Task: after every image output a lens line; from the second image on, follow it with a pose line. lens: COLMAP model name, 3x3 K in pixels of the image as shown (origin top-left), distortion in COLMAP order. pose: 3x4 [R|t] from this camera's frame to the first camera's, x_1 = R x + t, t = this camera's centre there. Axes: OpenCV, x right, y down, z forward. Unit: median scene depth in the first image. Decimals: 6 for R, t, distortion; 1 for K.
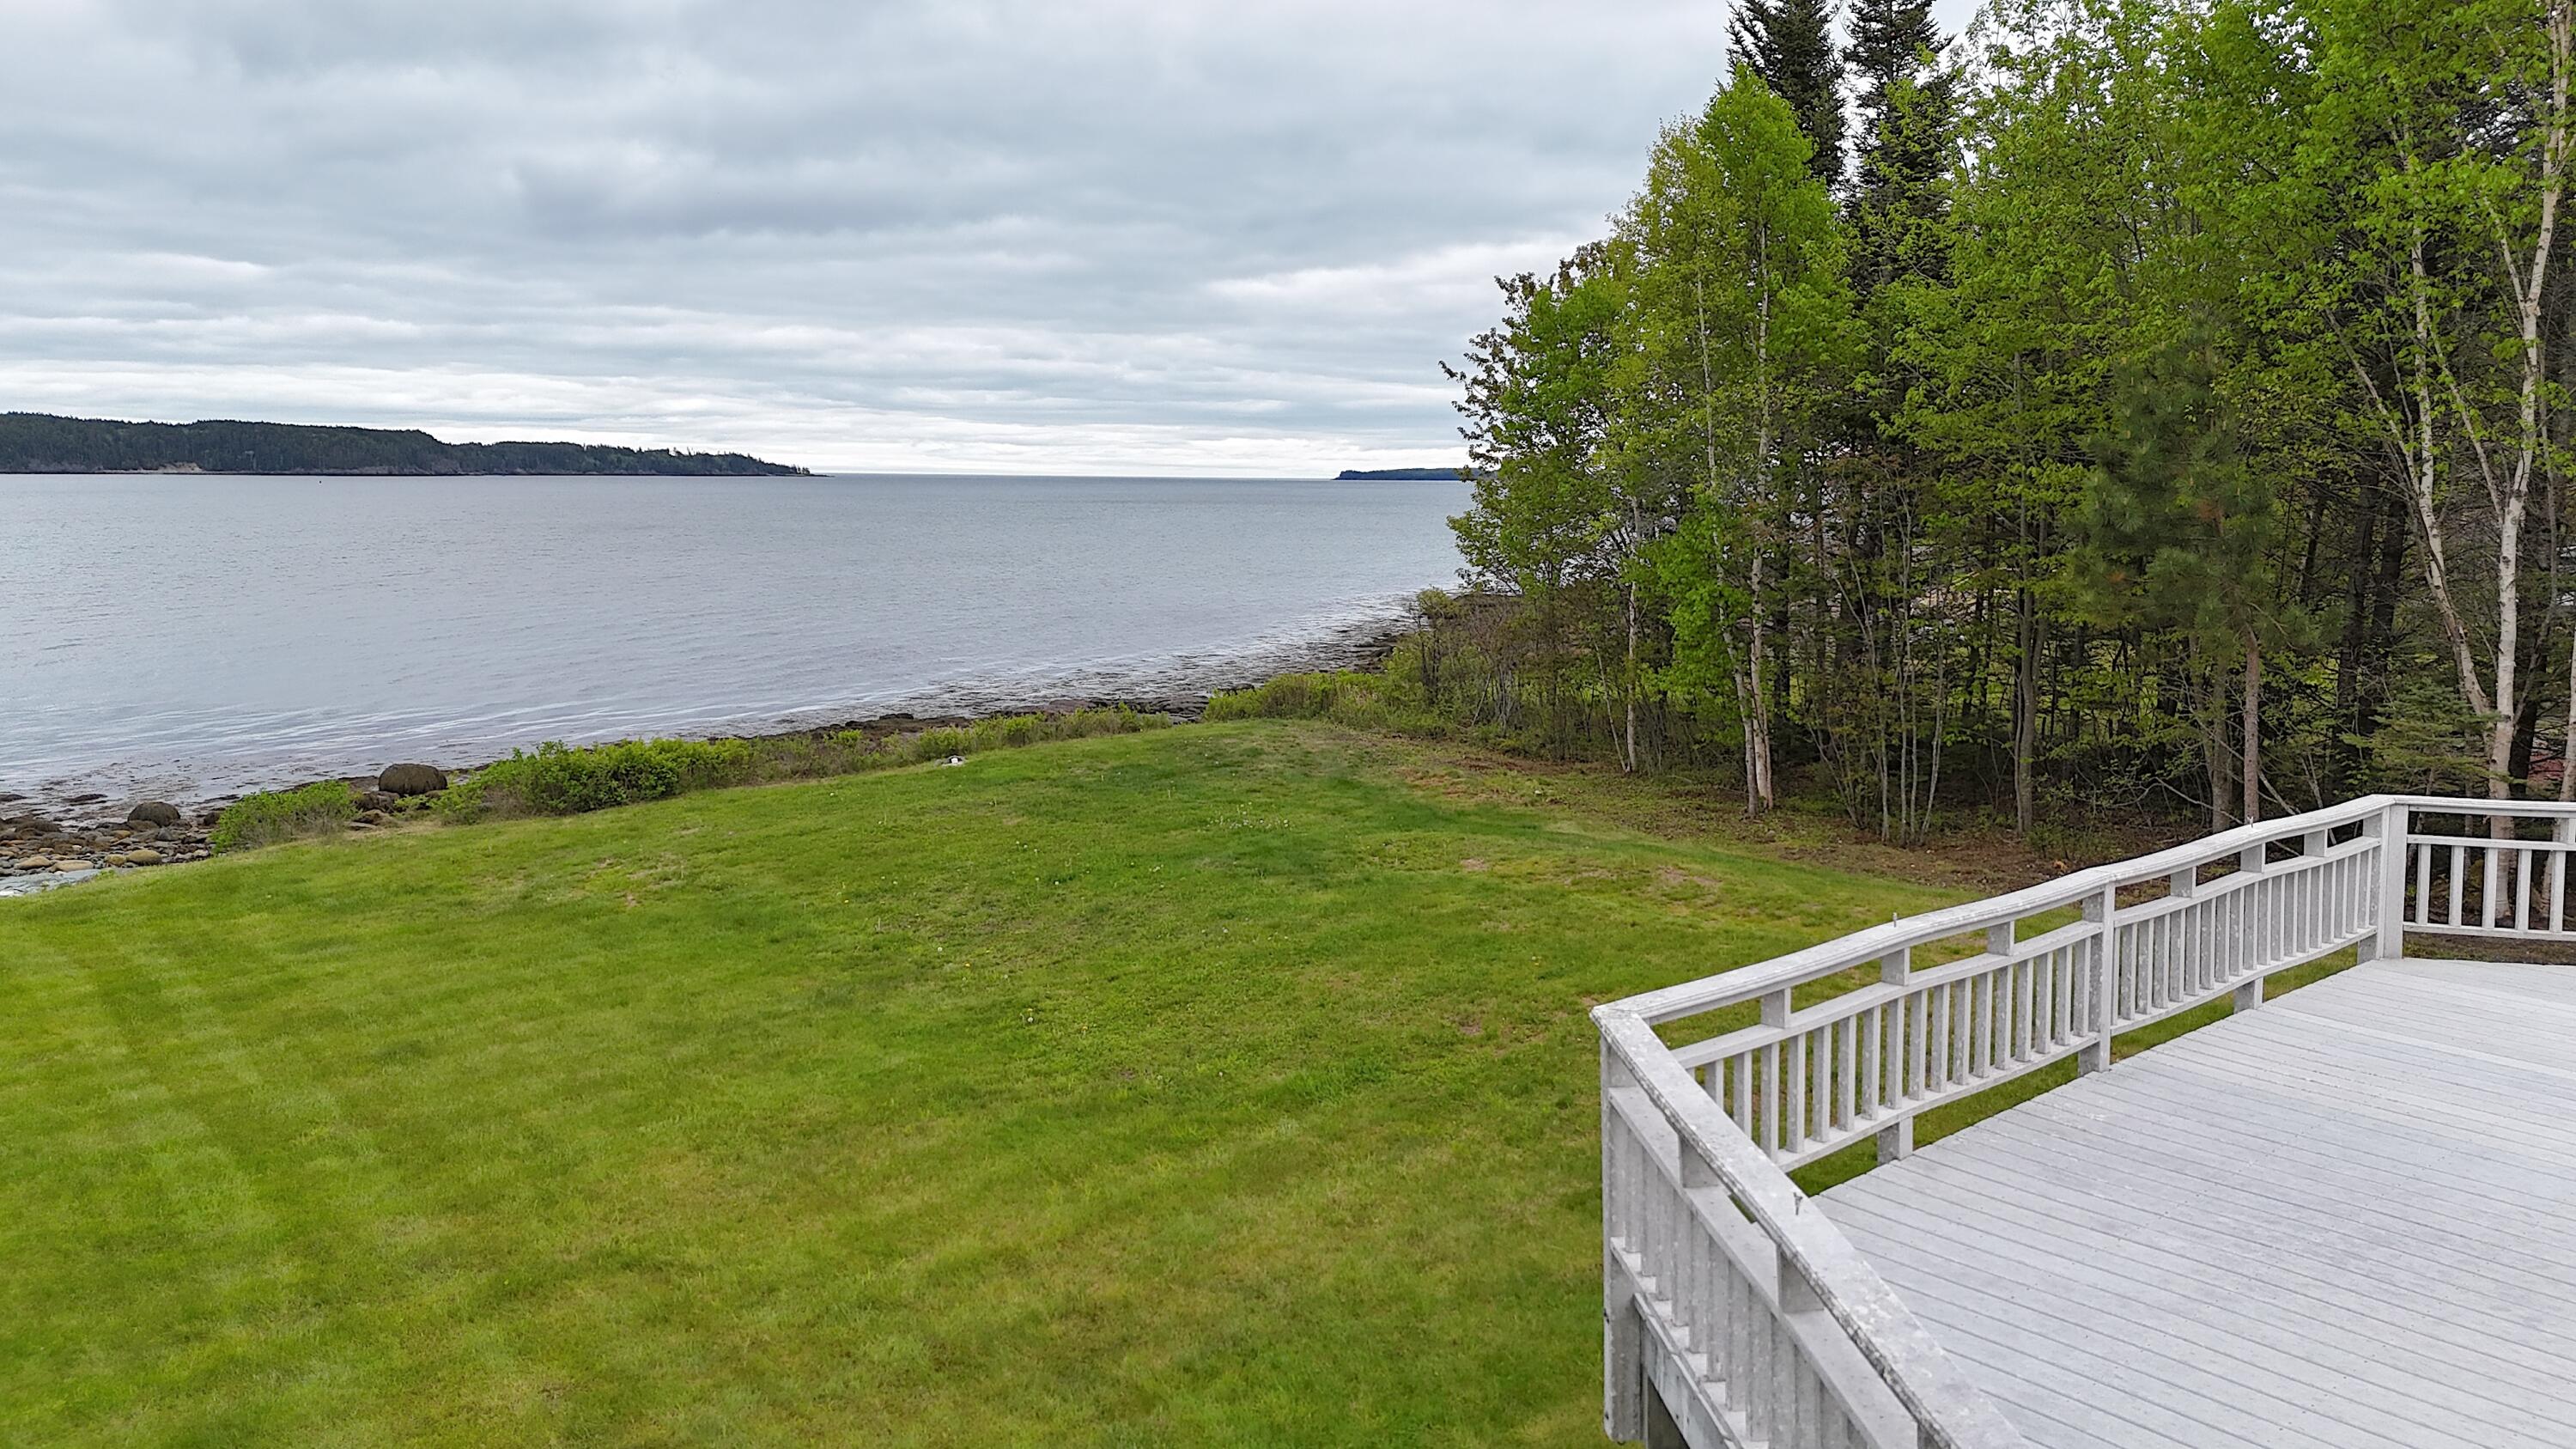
lens RADIAL K [[1880.2, 0, 1295.9], [0, 1880.2, 728.5], [0, 0, 1]] dist [0.102888, -0.123643]
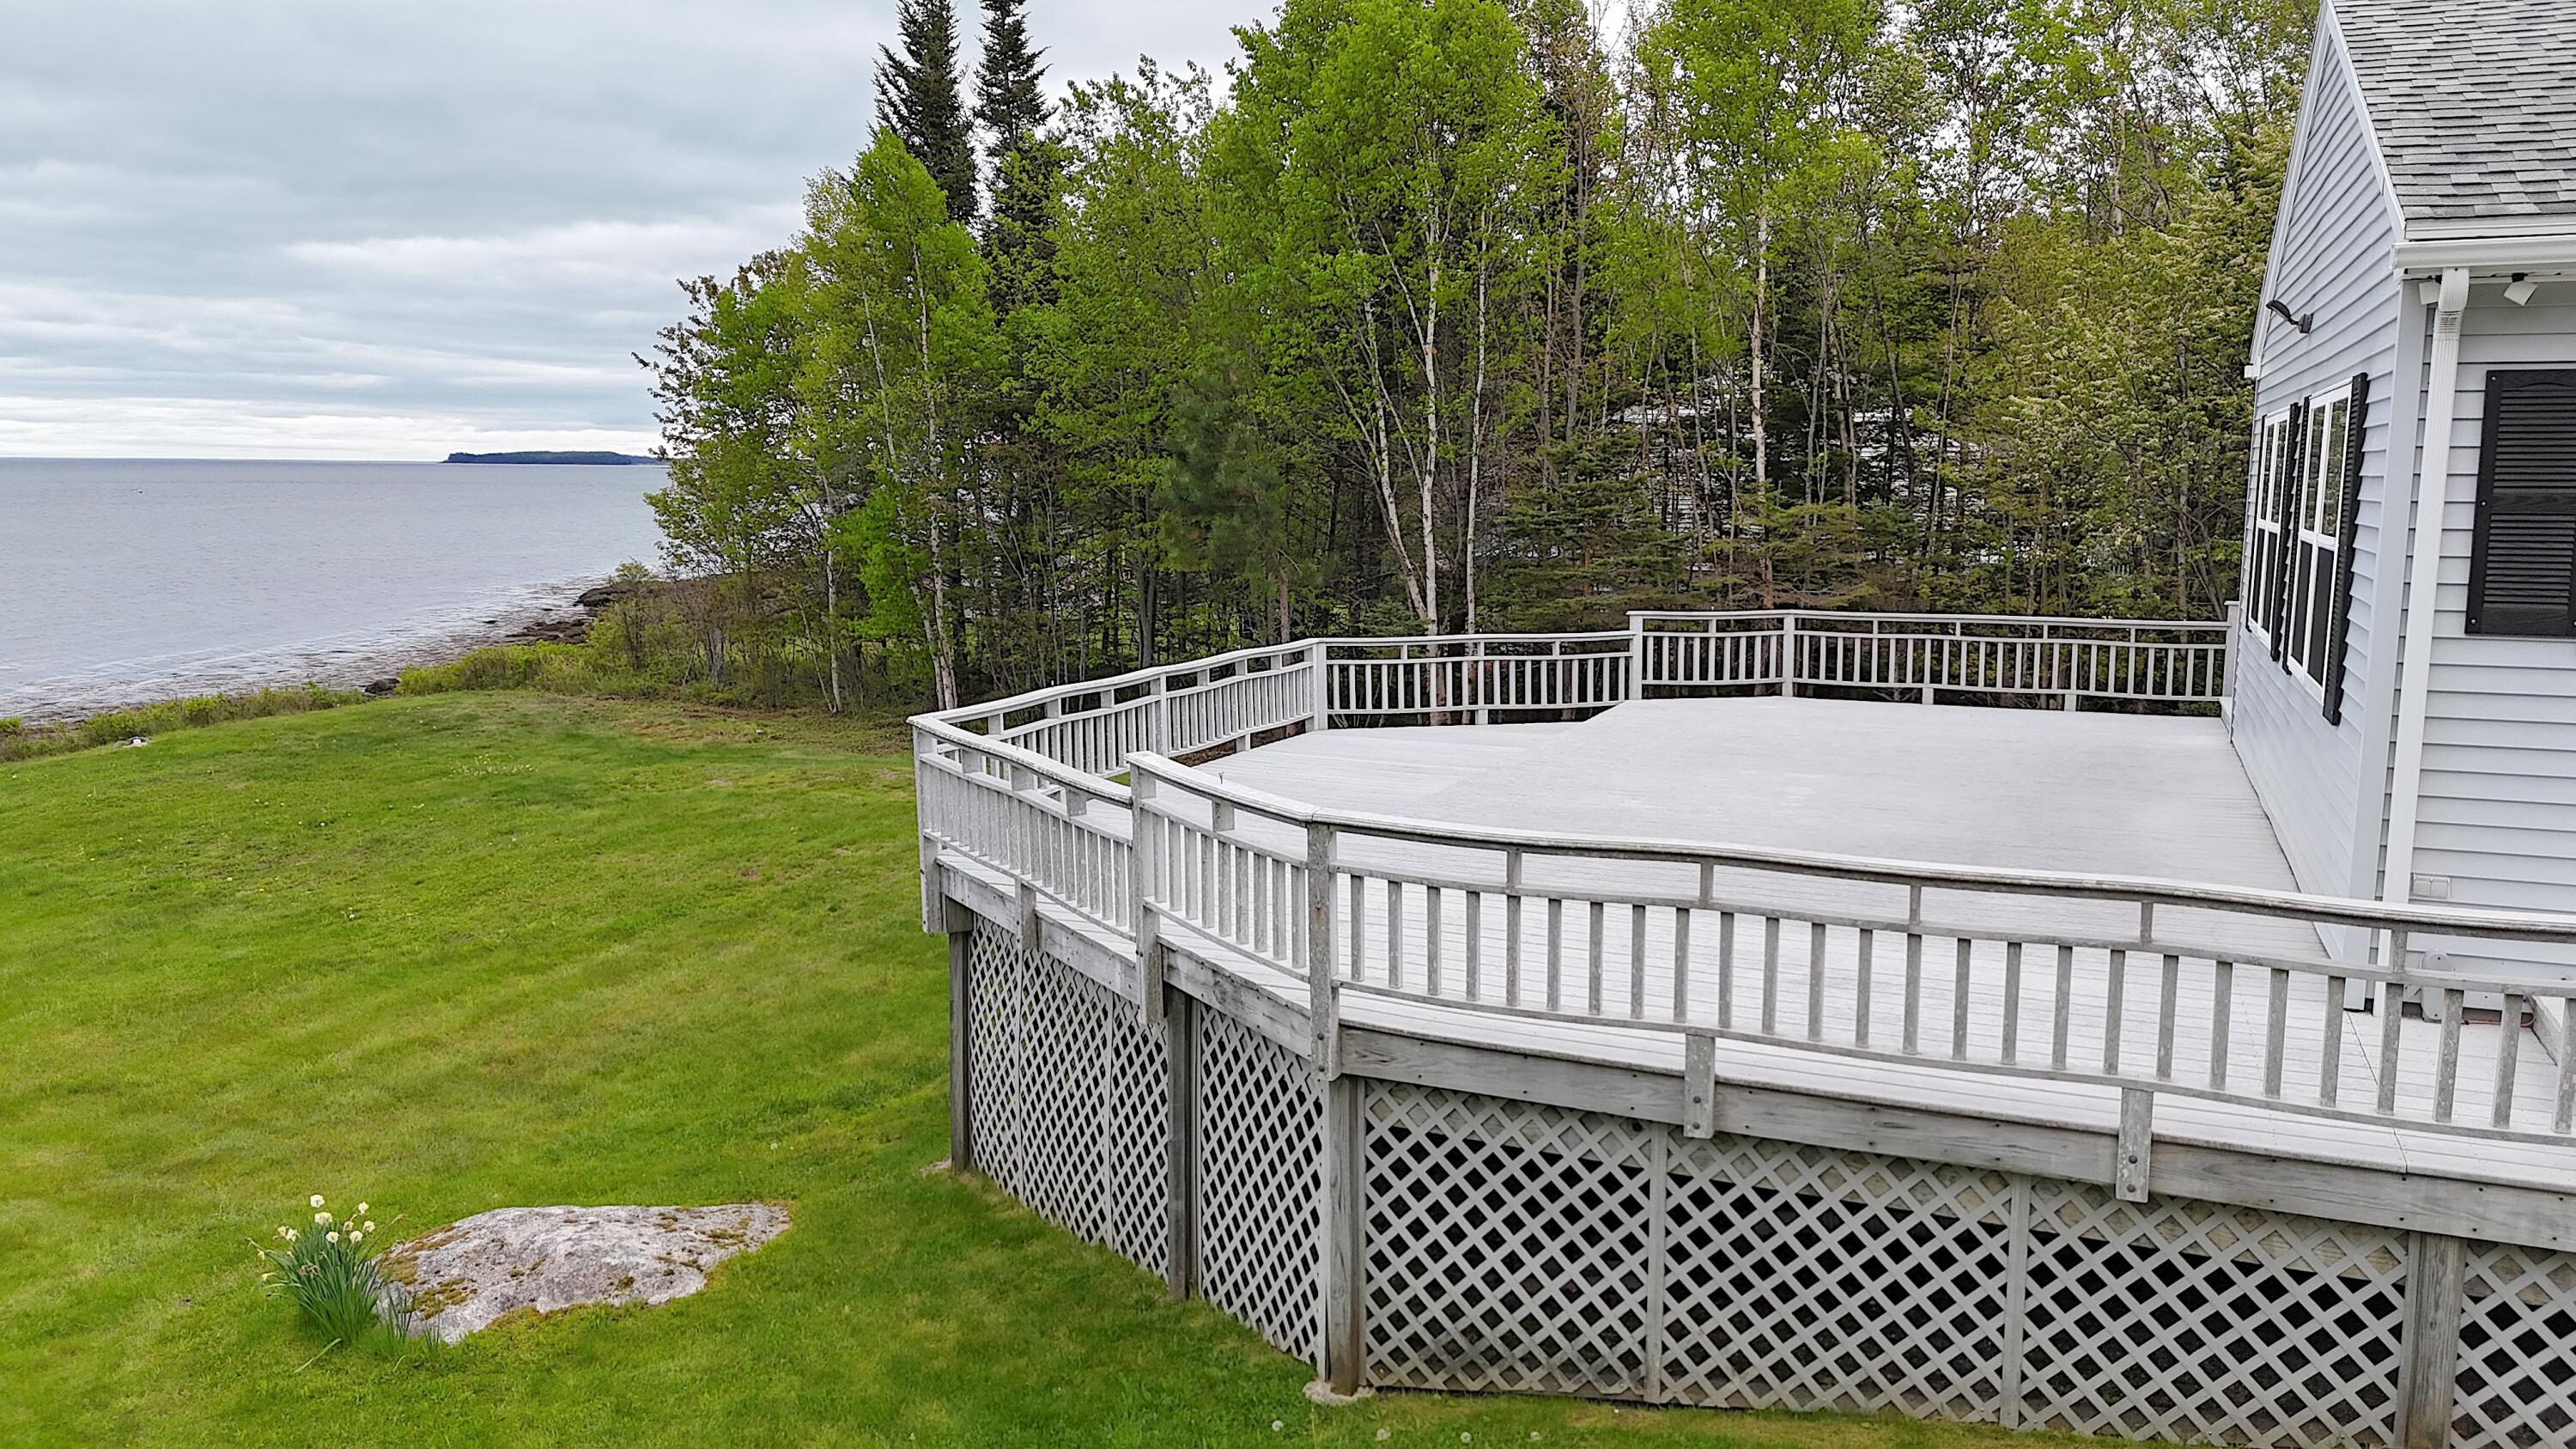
lens RADIAL K [[1880.2, 0, 1295.9], [0, 1880.2, 728.5], [0, 0, 1]] dist [0.102888, -0.123643]
pose [[0.905769, -0.058891, 0.419659, -0.063352], [0.056268, 0.998242, 0.018639, 0.030537], [-0.420019, 0.006730, 0.907490, -0.200826]]
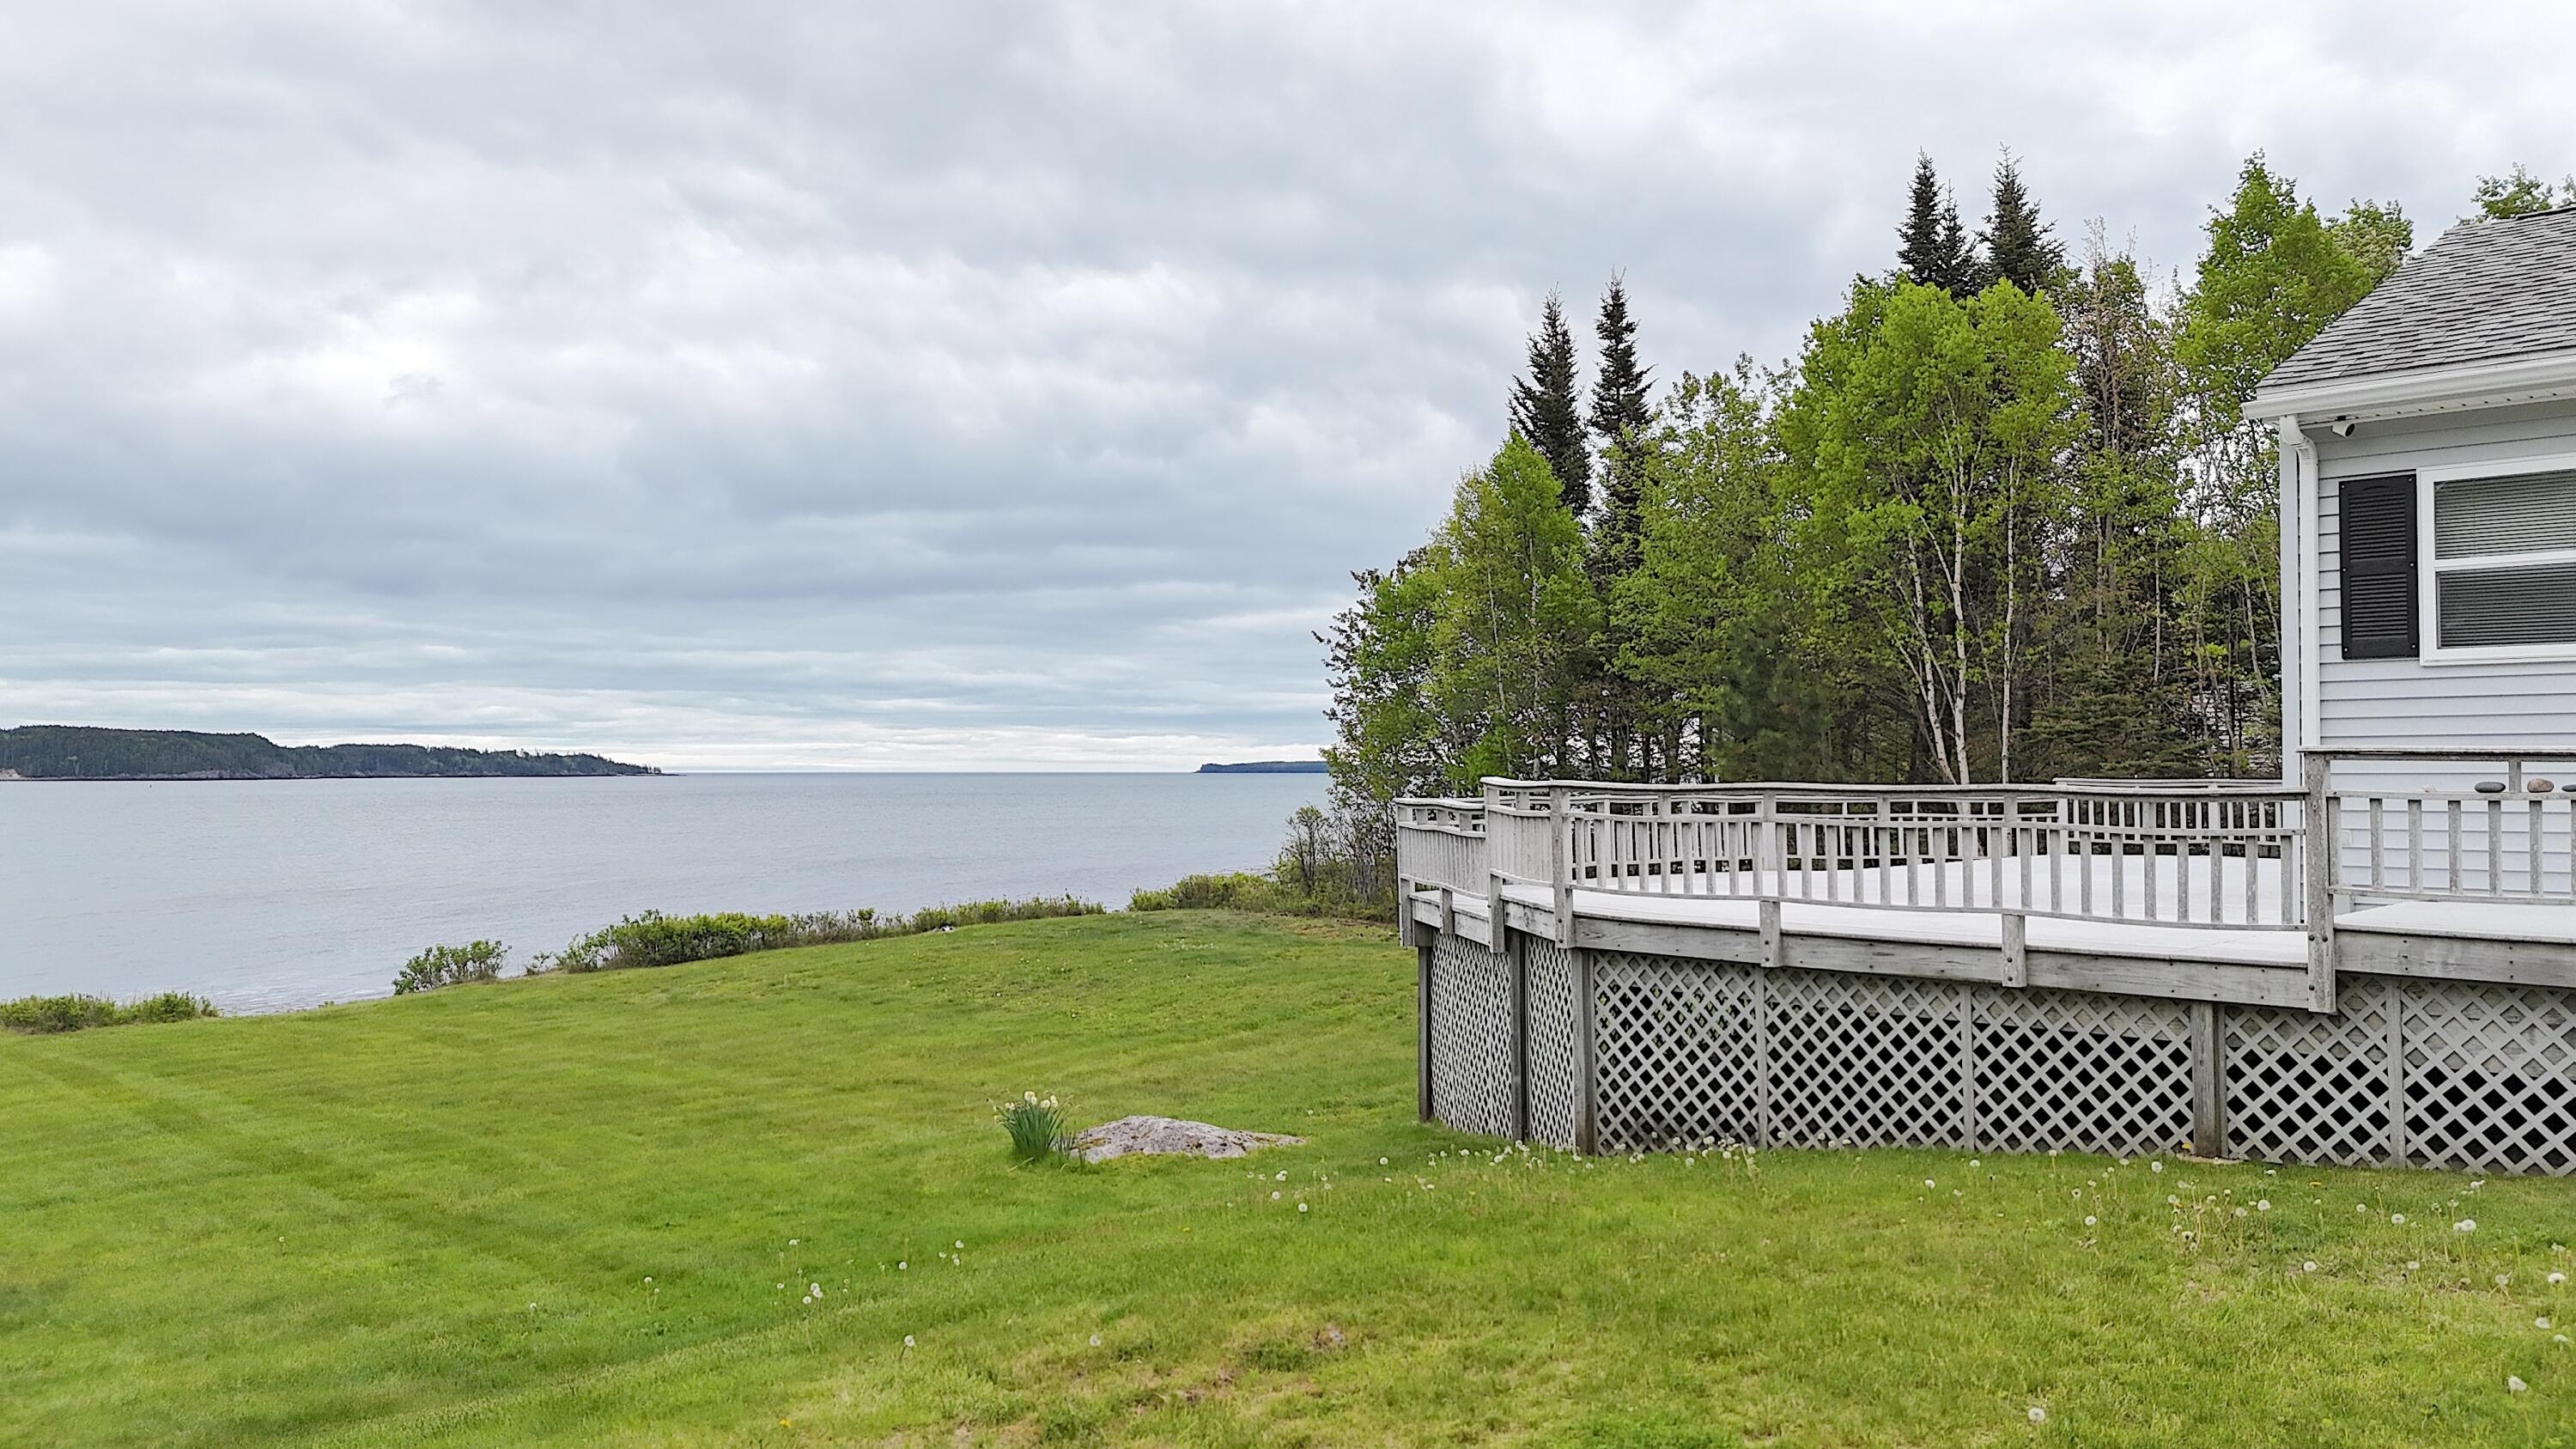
lens RADIAL K [[1880.2, 0, 1295.9], [0, 1880.2, 728.5], [0, 0, 1]] dist [0.102888, -0.123643]
pose [[0.997237, -0.004727, 0.074133, -0.043741], [0.016152, 0.987895, -0.154281, 0.101959], [-0.072506, 0.155052, 0.985242, -0.392394]]
